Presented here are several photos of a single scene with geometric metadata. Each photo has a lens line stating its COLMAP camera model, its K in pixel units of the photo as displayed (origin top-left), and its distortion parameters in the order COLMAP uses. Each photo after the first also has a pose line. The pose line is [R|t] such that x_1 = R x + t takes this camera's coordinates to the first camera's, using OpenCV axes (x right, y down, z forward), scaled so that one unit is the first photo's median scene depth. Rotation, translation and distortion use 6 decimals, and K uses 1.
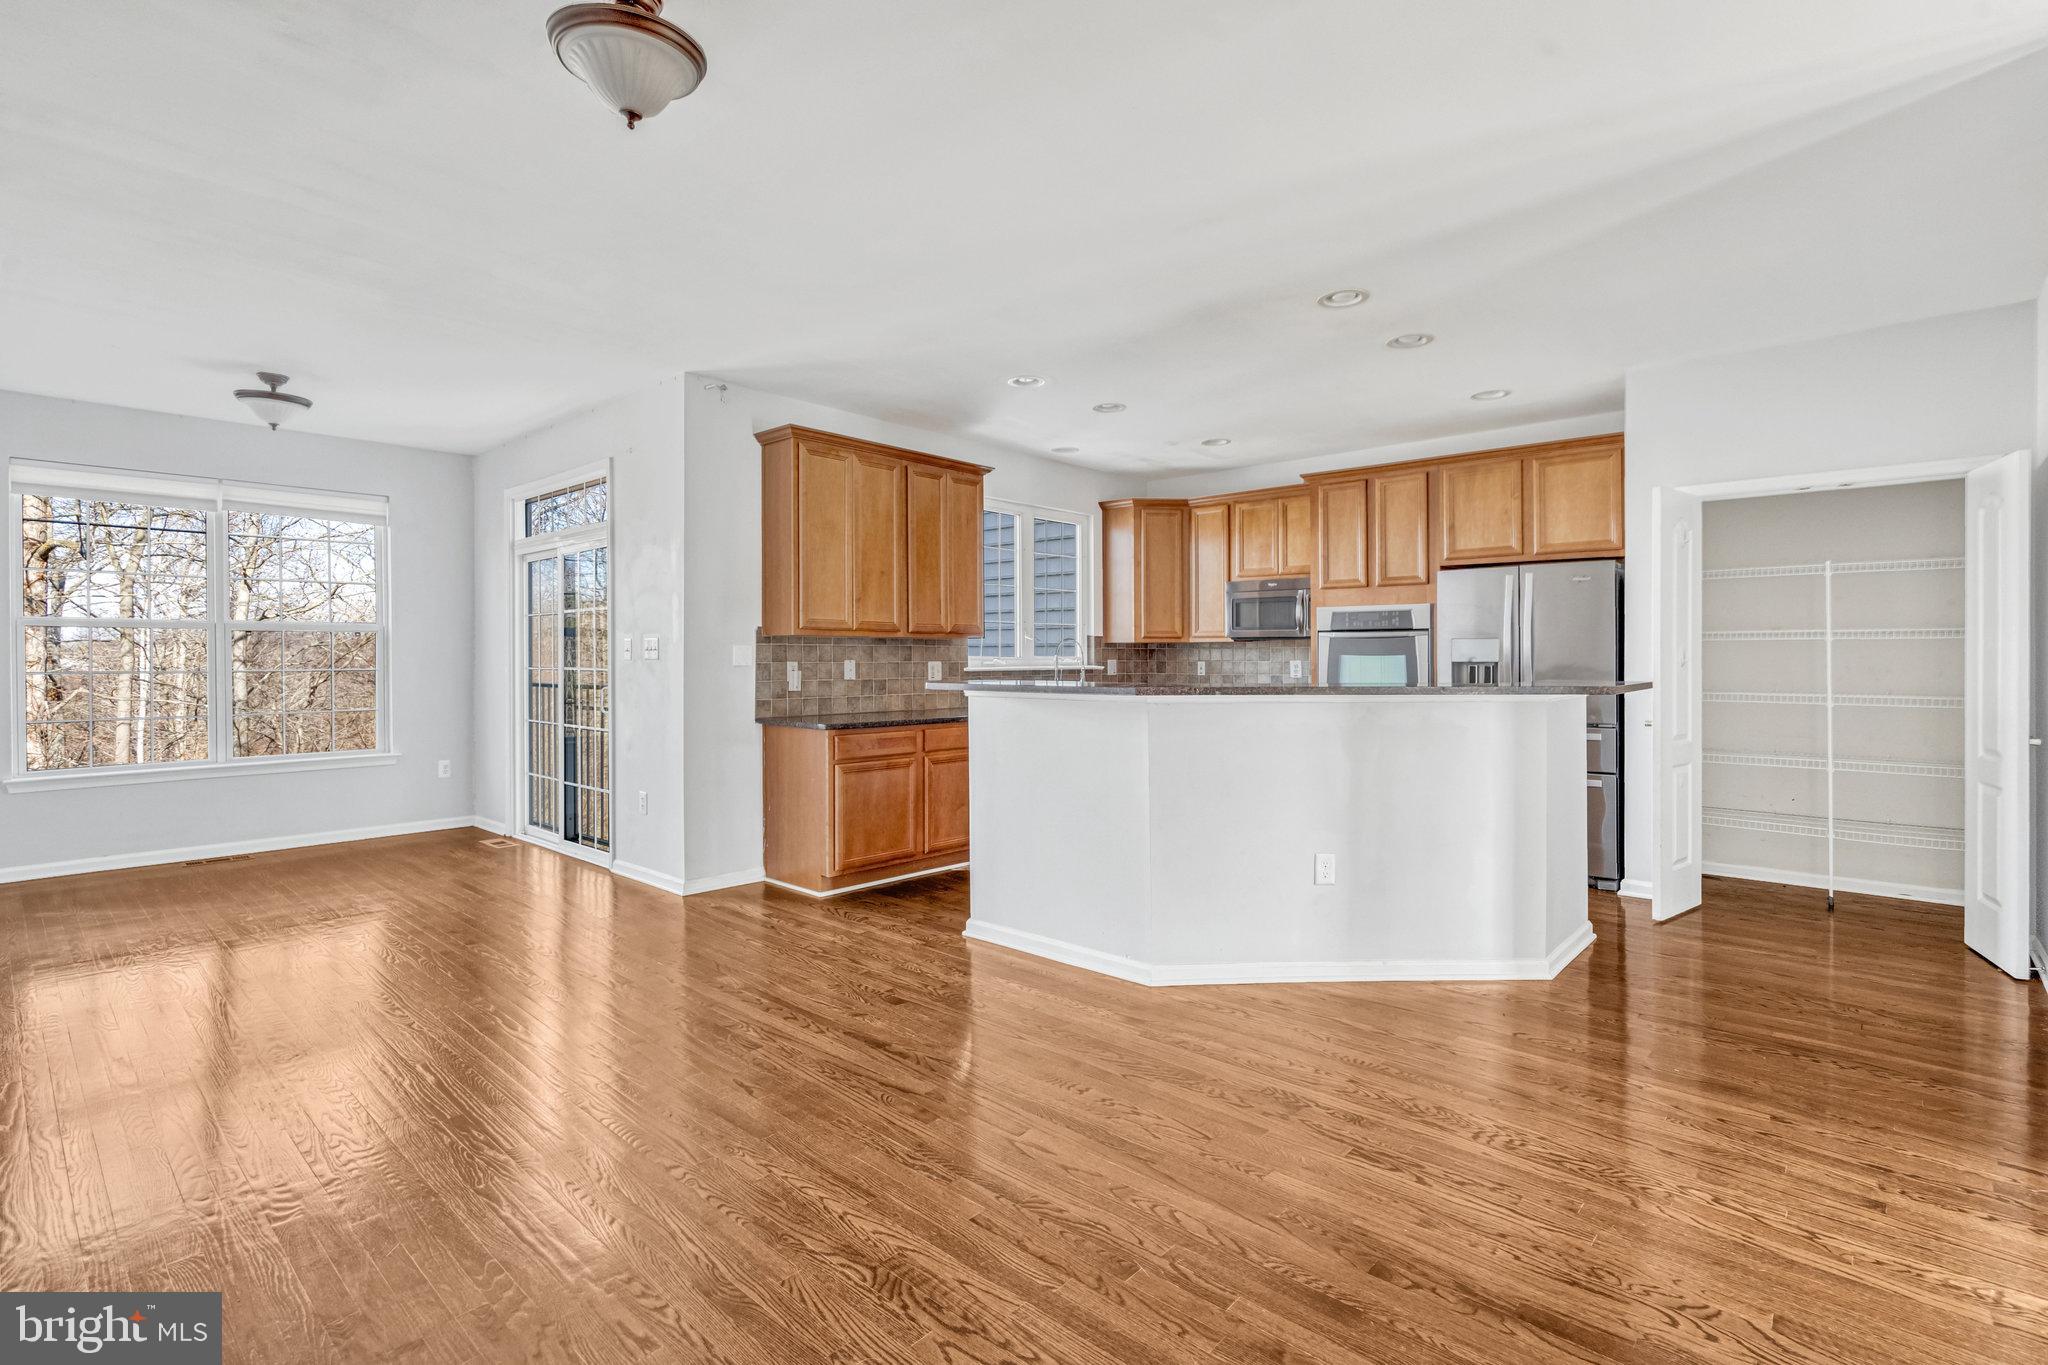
lens RADIAL K [[952.0, 0, 1022.1], [0, 952.0, 673.6], [0, 0, 1]] dist [-0.004526, 0.000257]
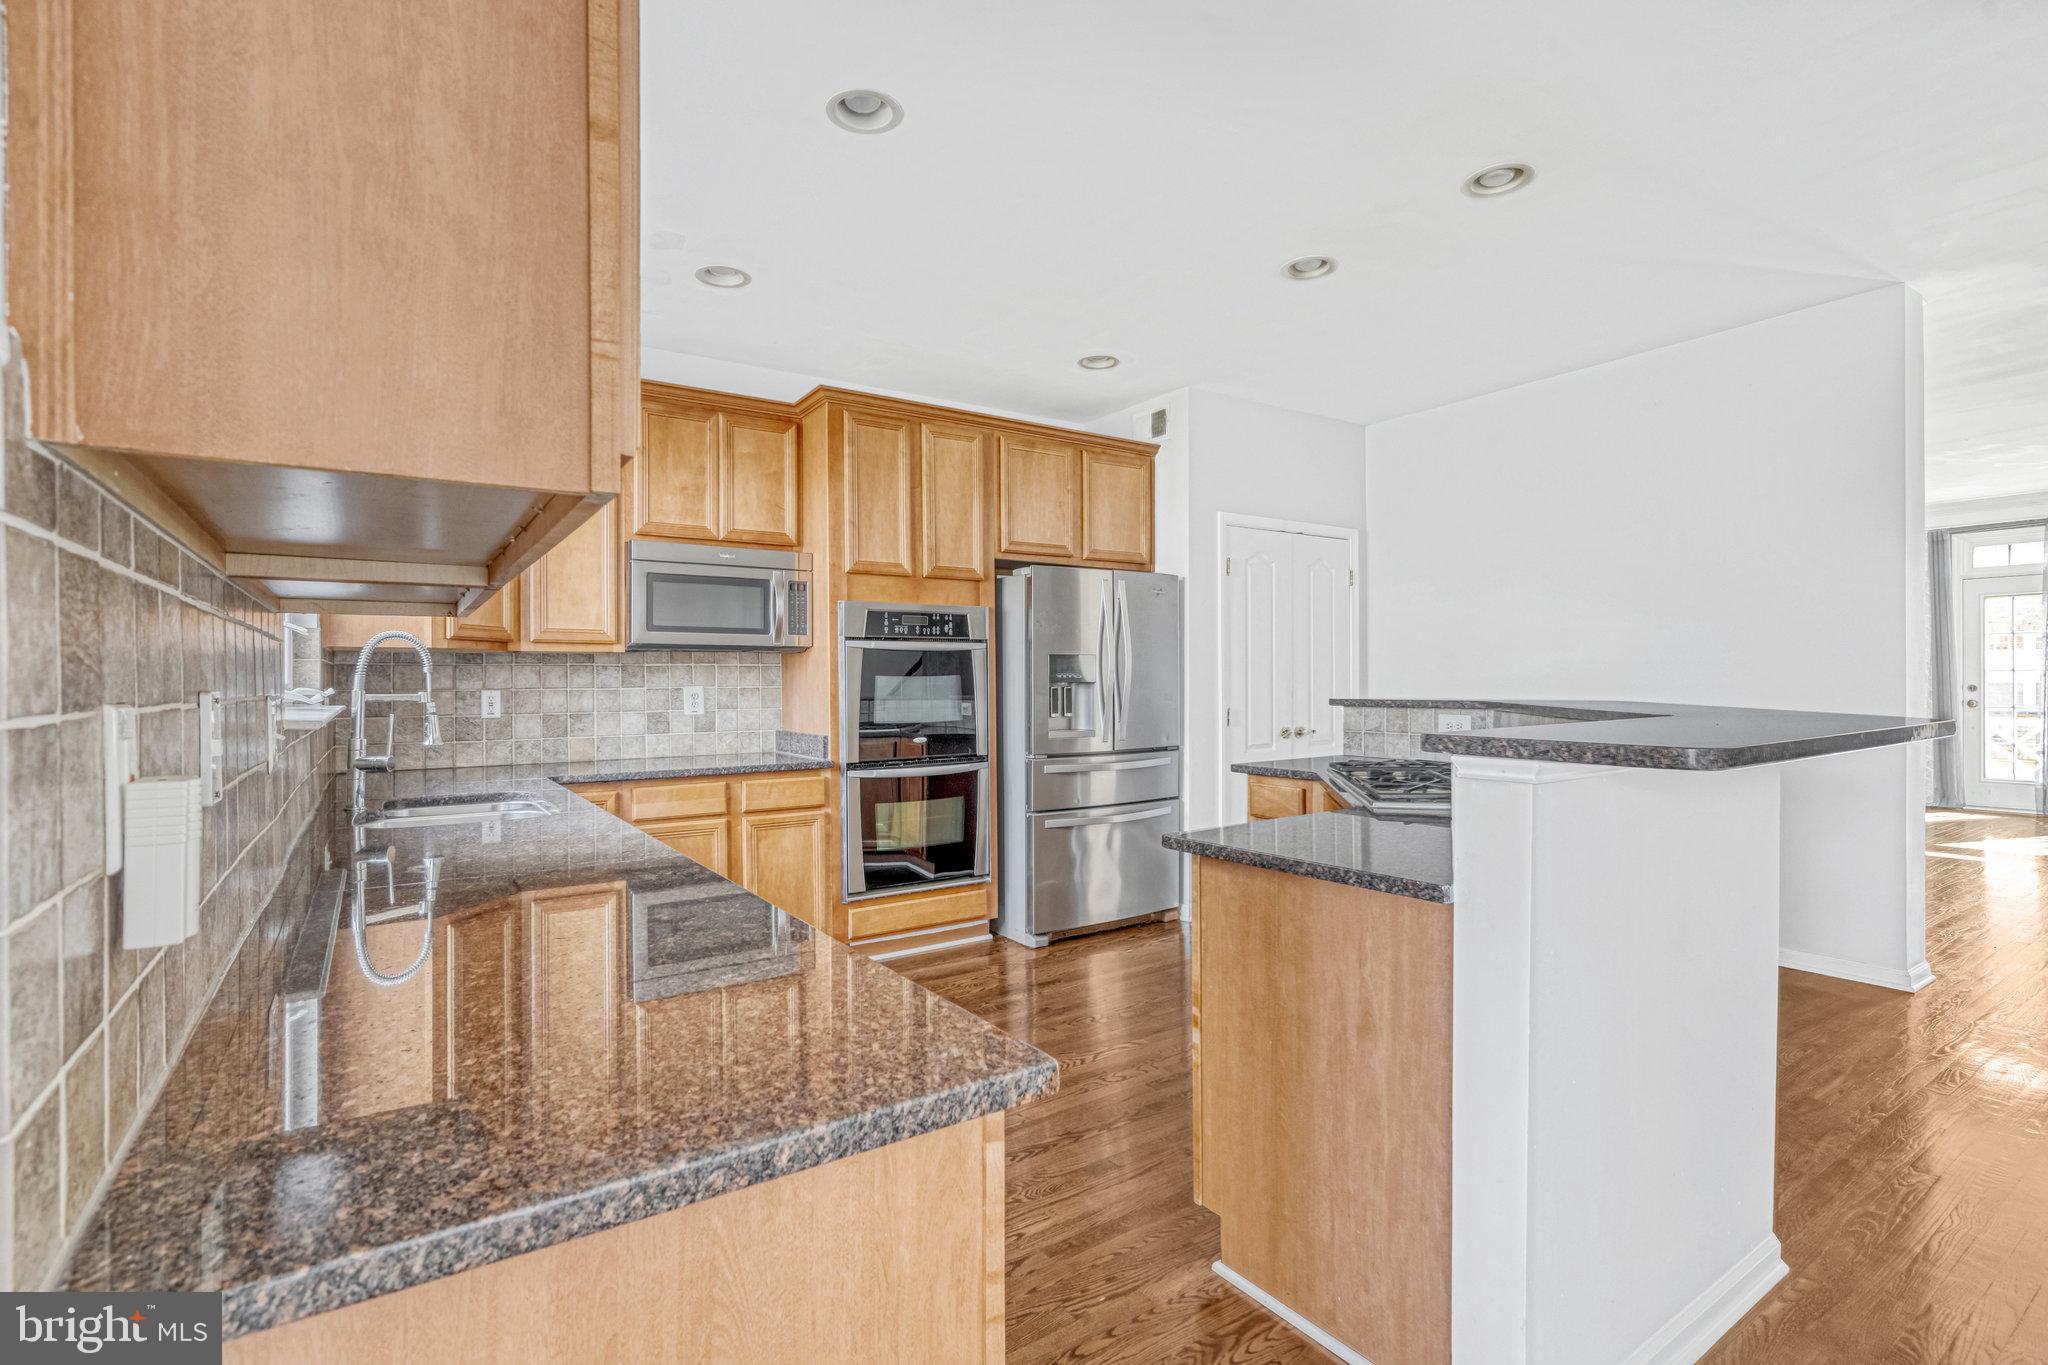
lens RADIAL K [[952.0, 0, 1008.1], [0, 952.0, 686.5], [0, 0, 1]] dist [-0.004526, 0.000257]
pose [[0.236823, -0.009809, 0.971503, -0.250932], [0.027989, 0.999603, 0.003270, -0.009365], [-0.971150, 0.026418, 0.237003, 0.648115]]
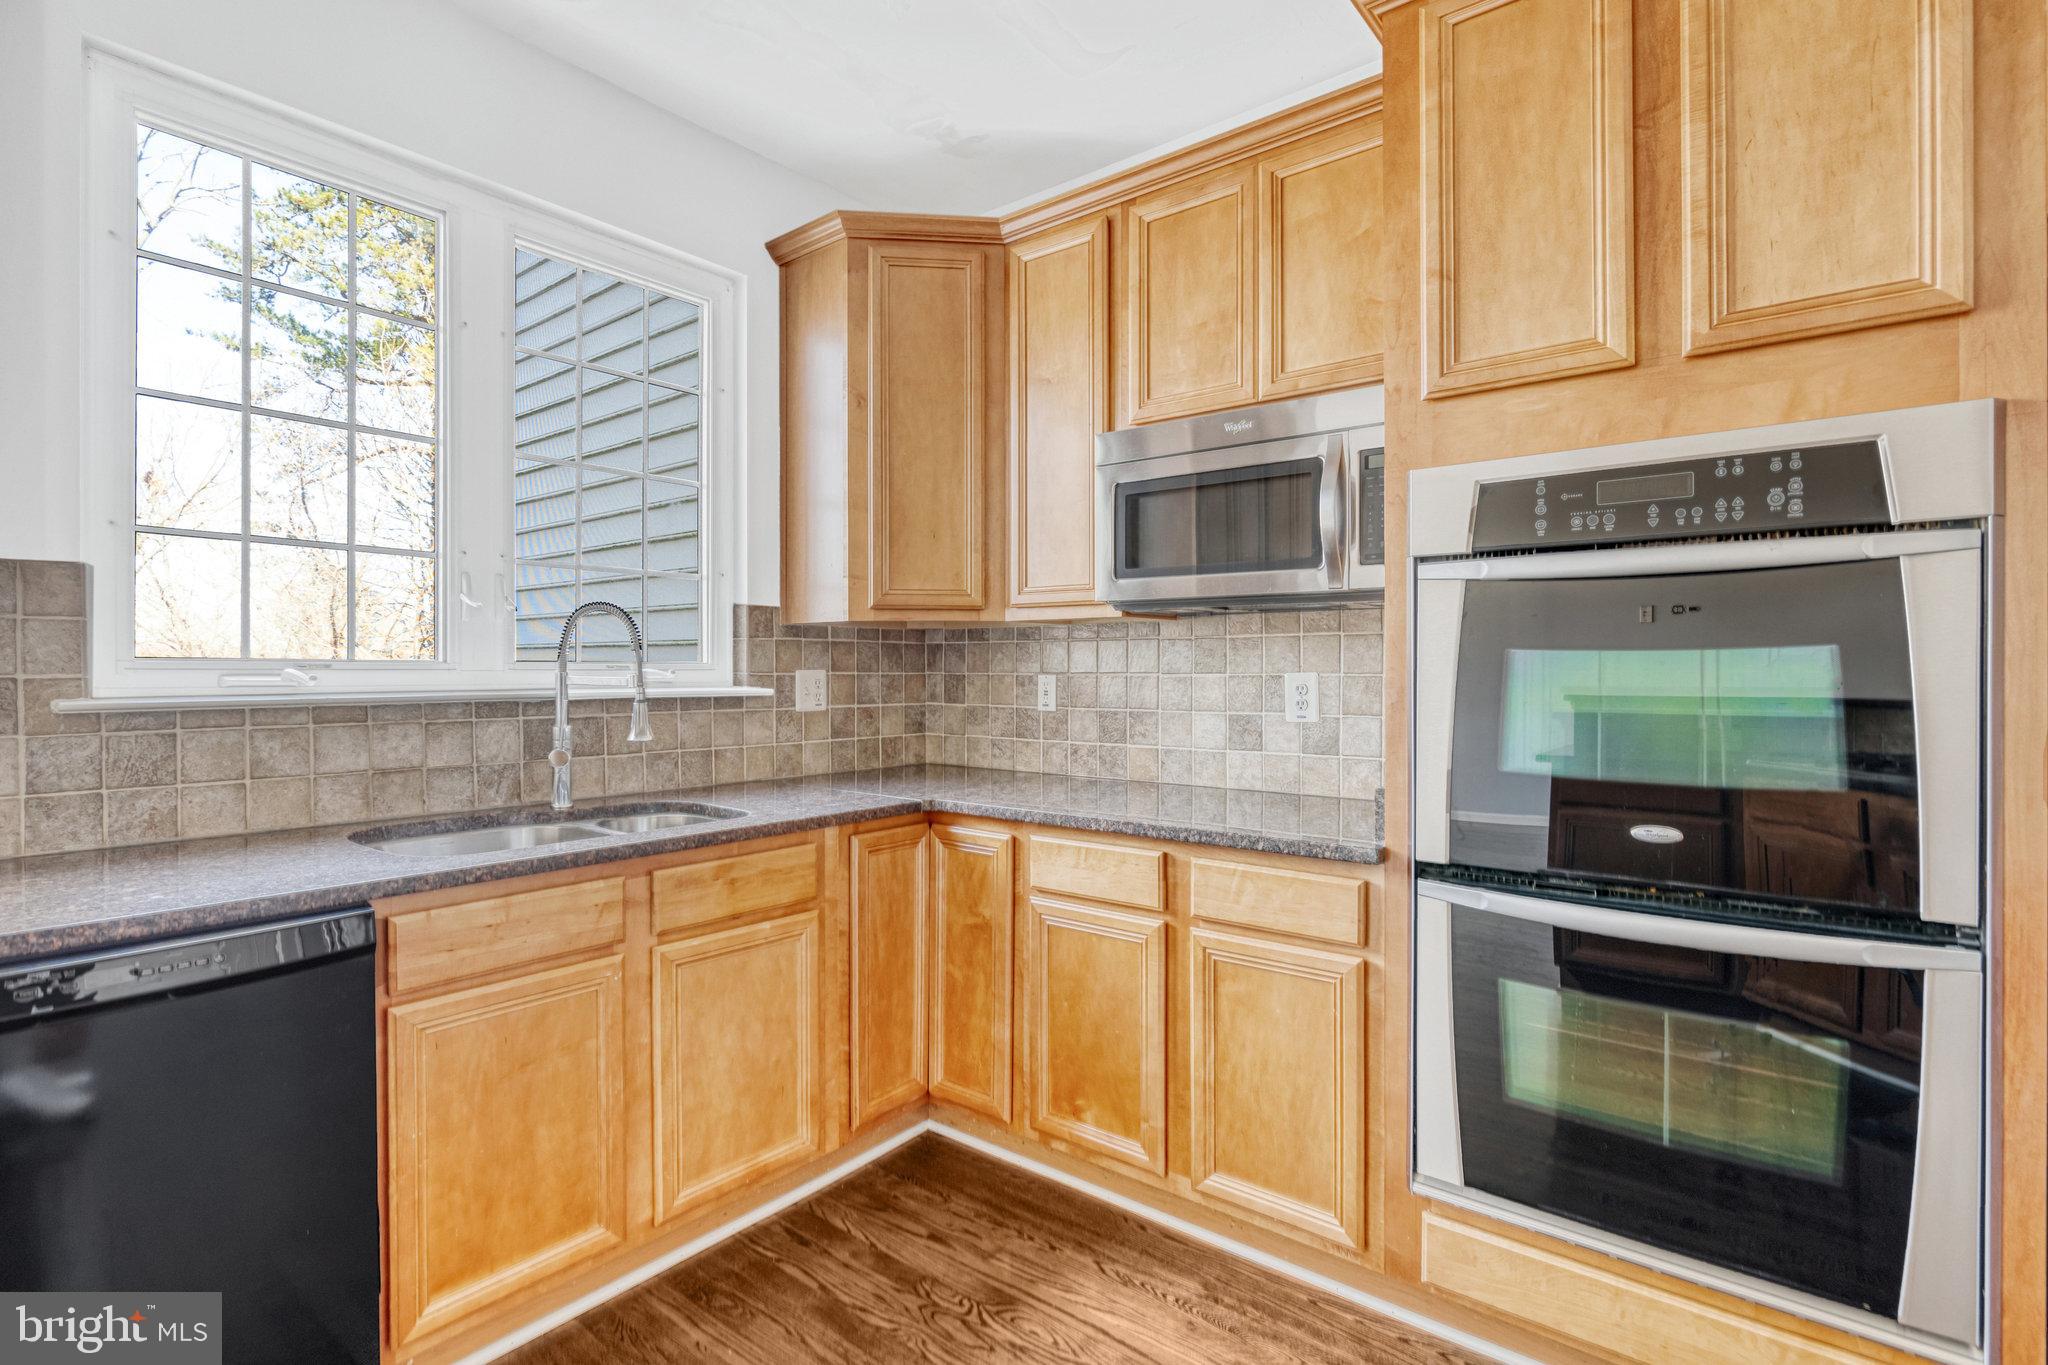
lens RADIAL K [[952.0, 0, 1028.7], [0, 952.0, 682.0], [0, 0, 1]] dist [-0.004526, 0.000257]
pose [[0.996941, -0.001617, 0.078138, 0.158339], [0.002259, 0.999964, -0.008130, -0.007148], [-0.078122, 0.008282, 0.996909, 0.649004]]
